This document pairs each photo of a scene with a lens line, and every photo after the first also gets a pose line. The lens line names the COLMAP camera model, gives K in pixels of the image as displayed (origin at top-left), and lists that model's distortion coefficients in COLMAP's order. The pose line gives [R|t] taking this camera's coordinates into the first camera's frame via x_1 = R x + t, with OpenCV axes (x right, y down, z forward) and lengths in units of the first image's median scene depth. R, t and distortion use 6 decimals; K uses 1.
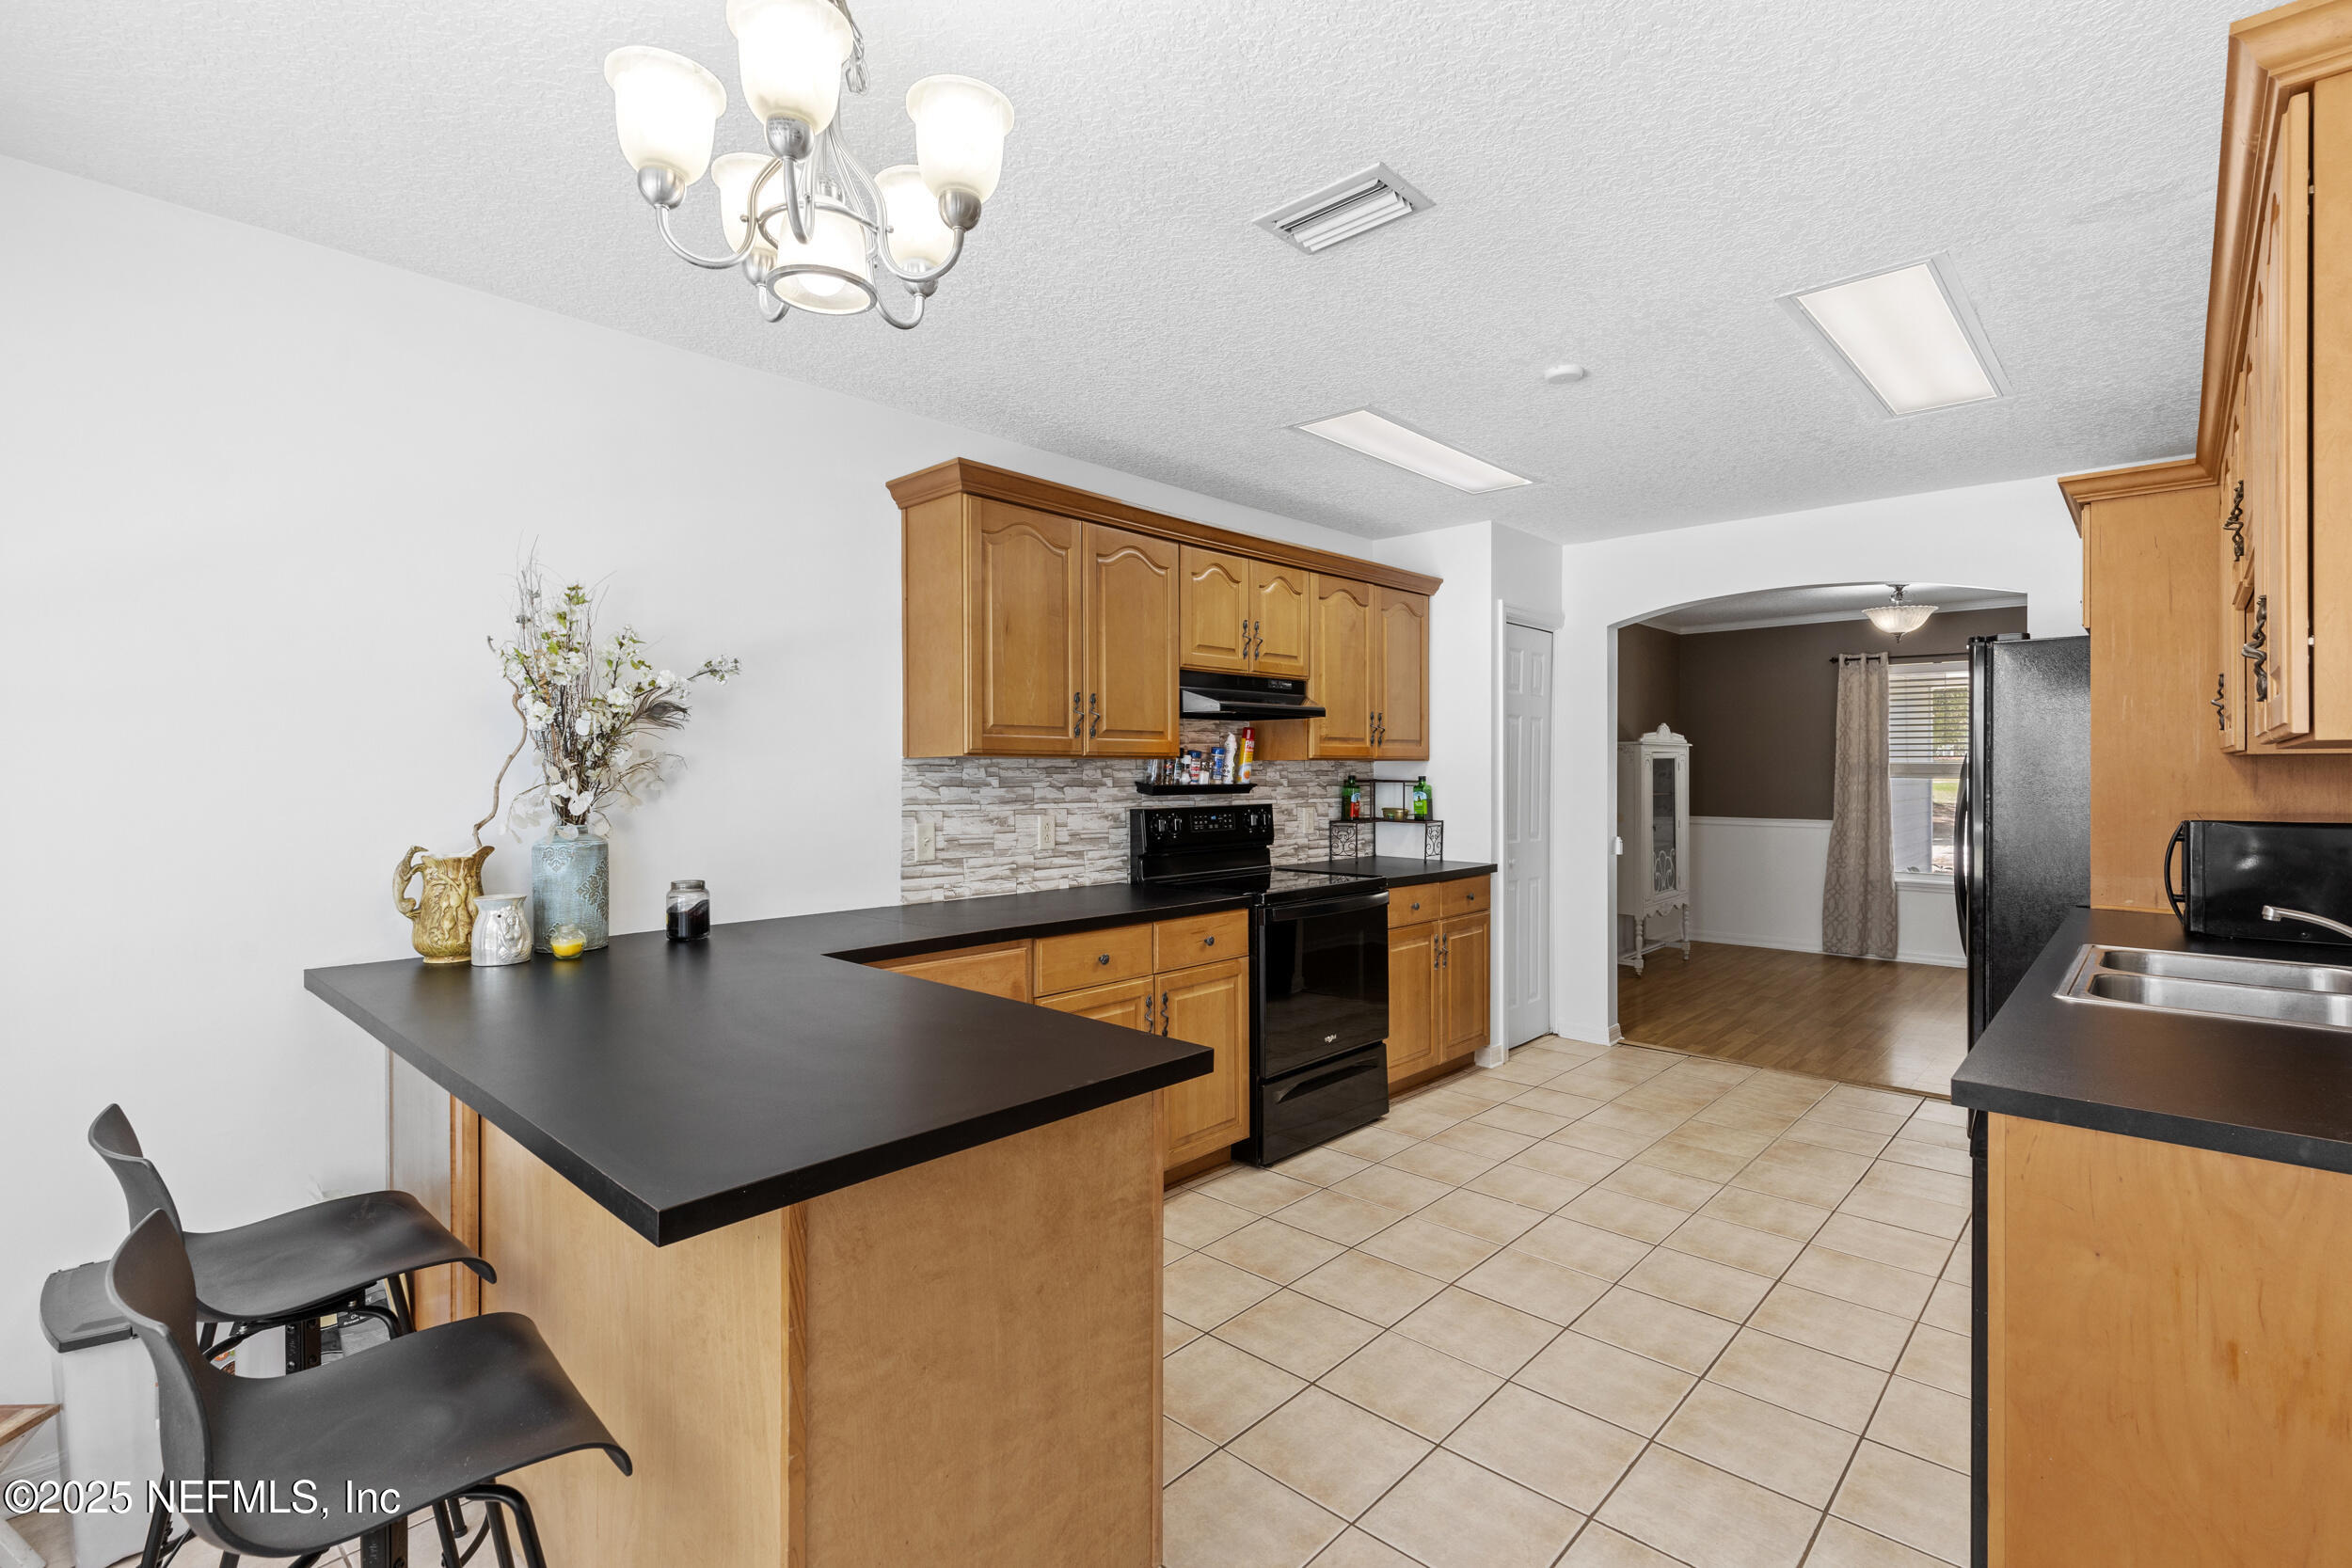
lens RADIAL K [[1086.3, 0, 1175.3], [0, 1086.3, 769.9], [0, 0, 1]] dist [0.008401, -0.000249]
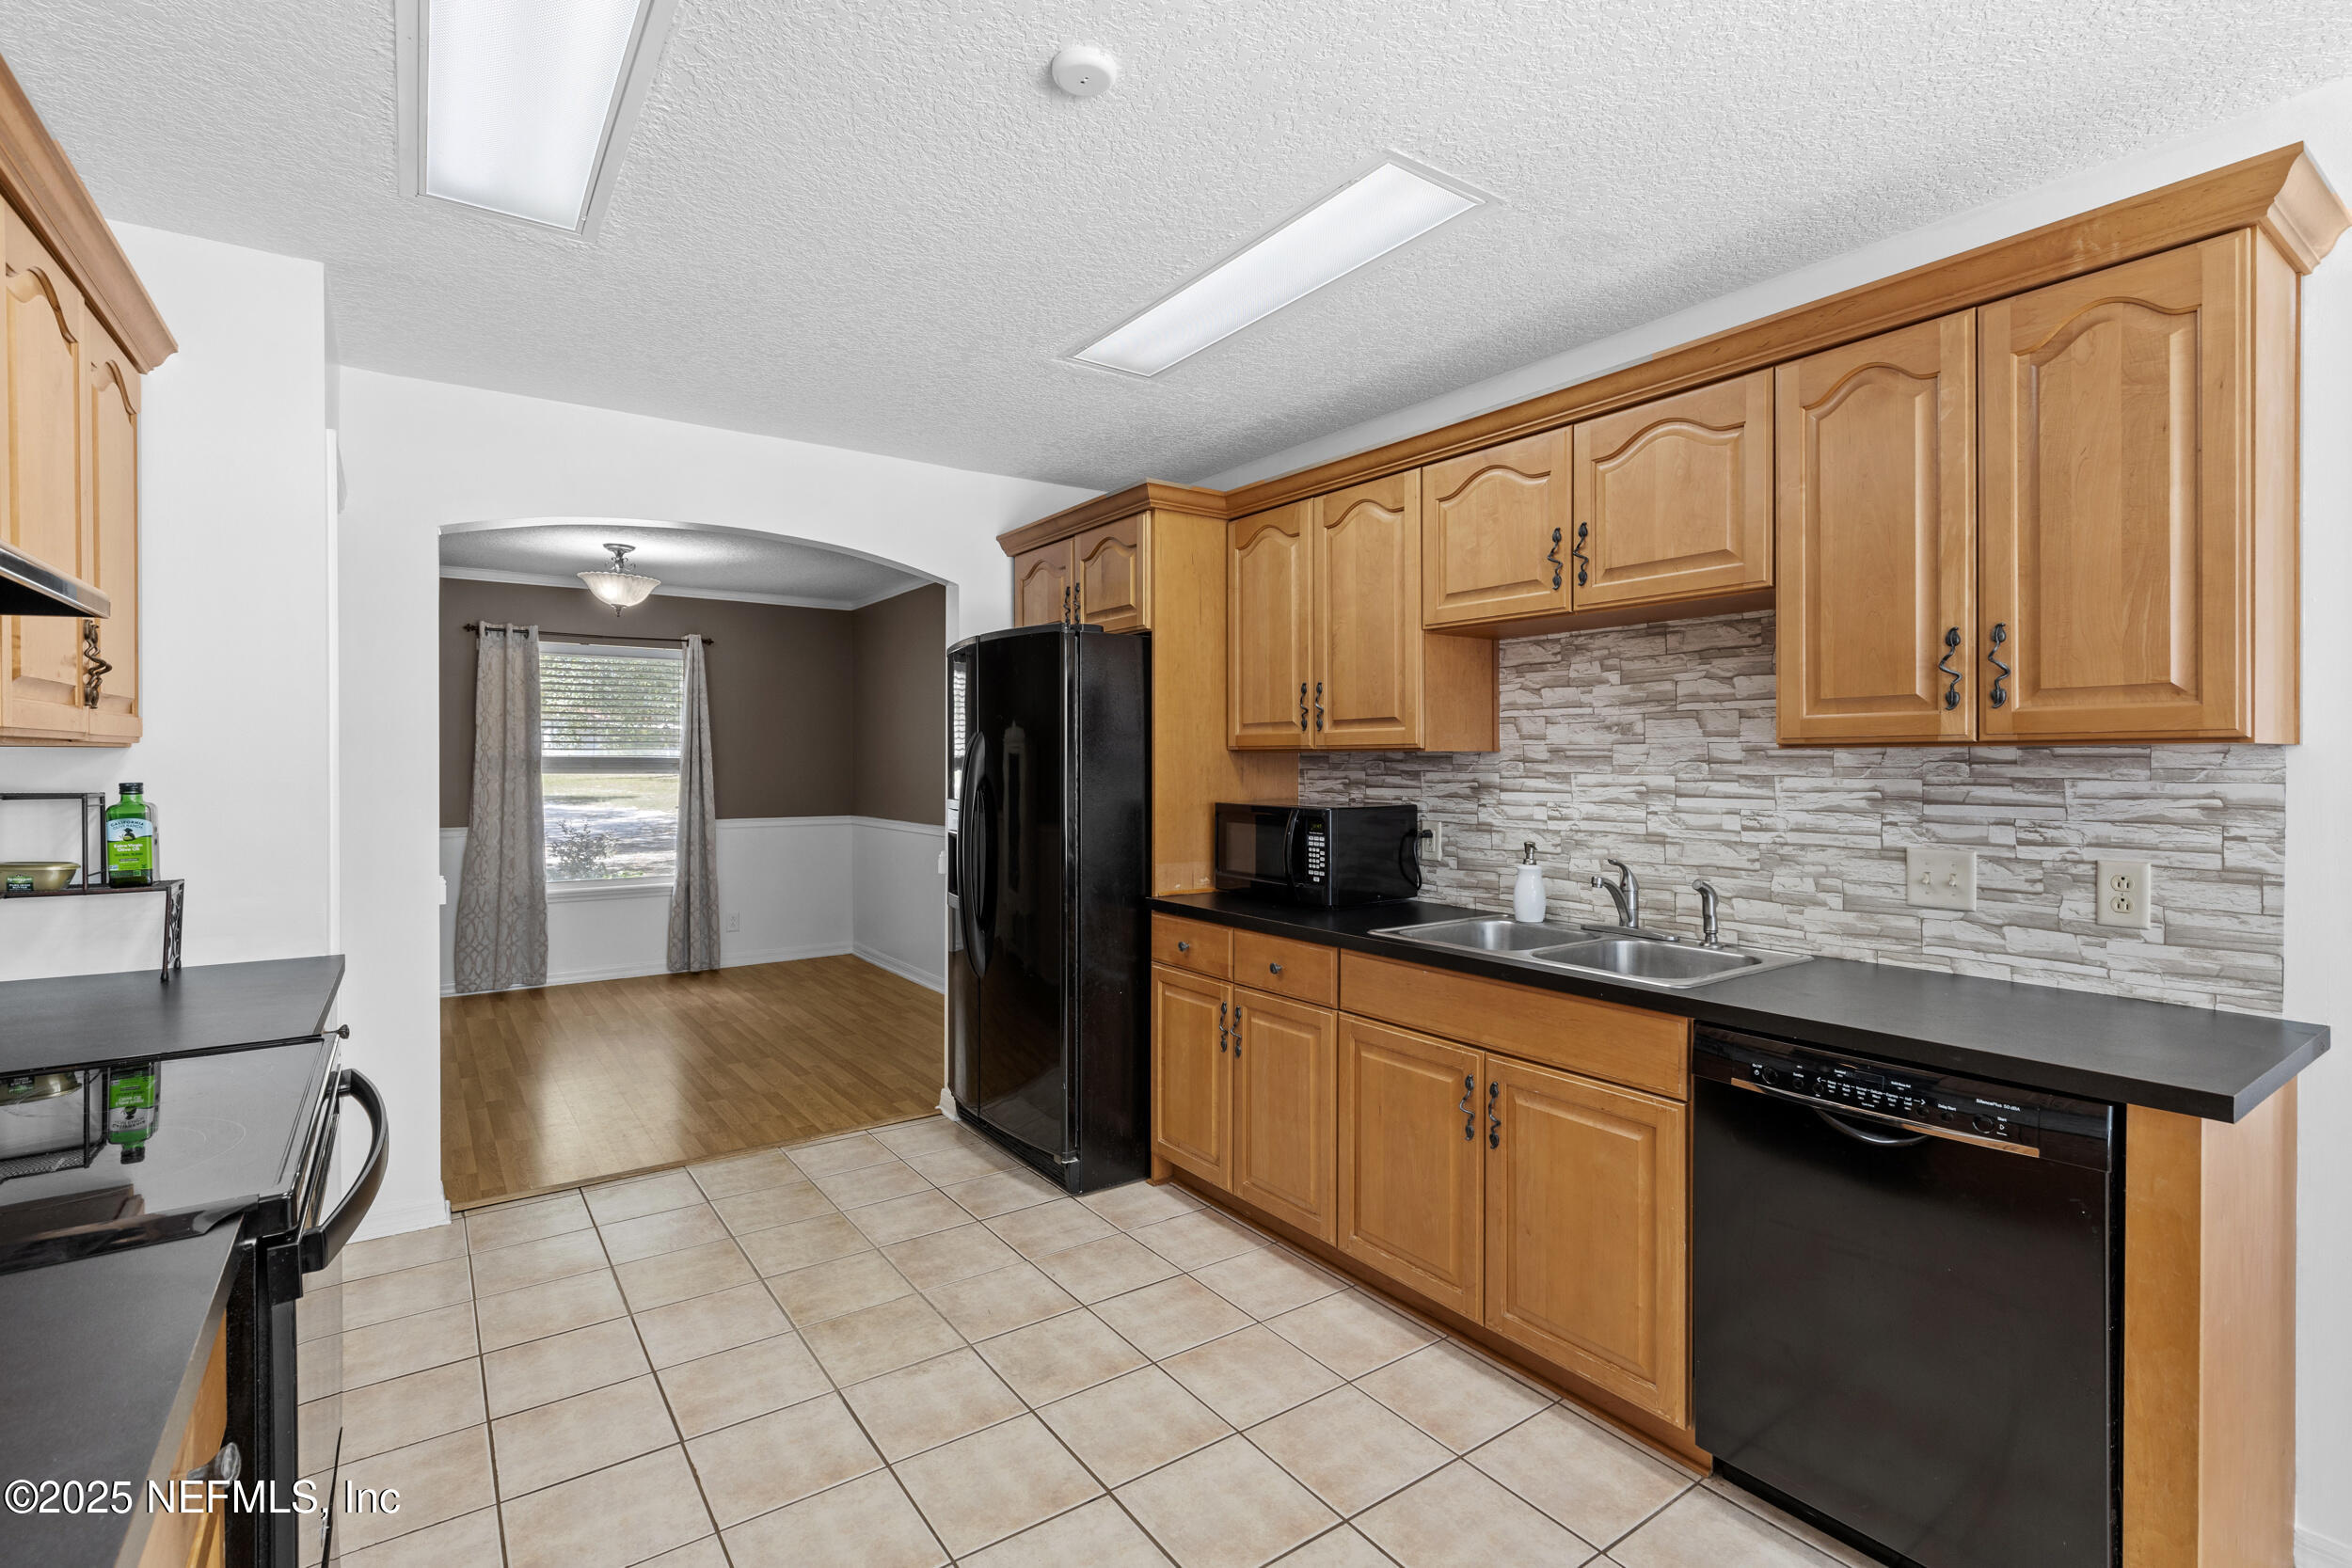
lens RADIAL K [[1086.3, 0, 1172.8], [0, 1086.3, 767.4], [0, 0, 1]] dist [0.008401, -0.000249]
pose [[0.205046, -0.006915, 0.978728, -0.140324], [0.004342, 0.999972, 0.006155, -0.001899], [-0.978743, 0.002988, 0.205070, 0.617963]]
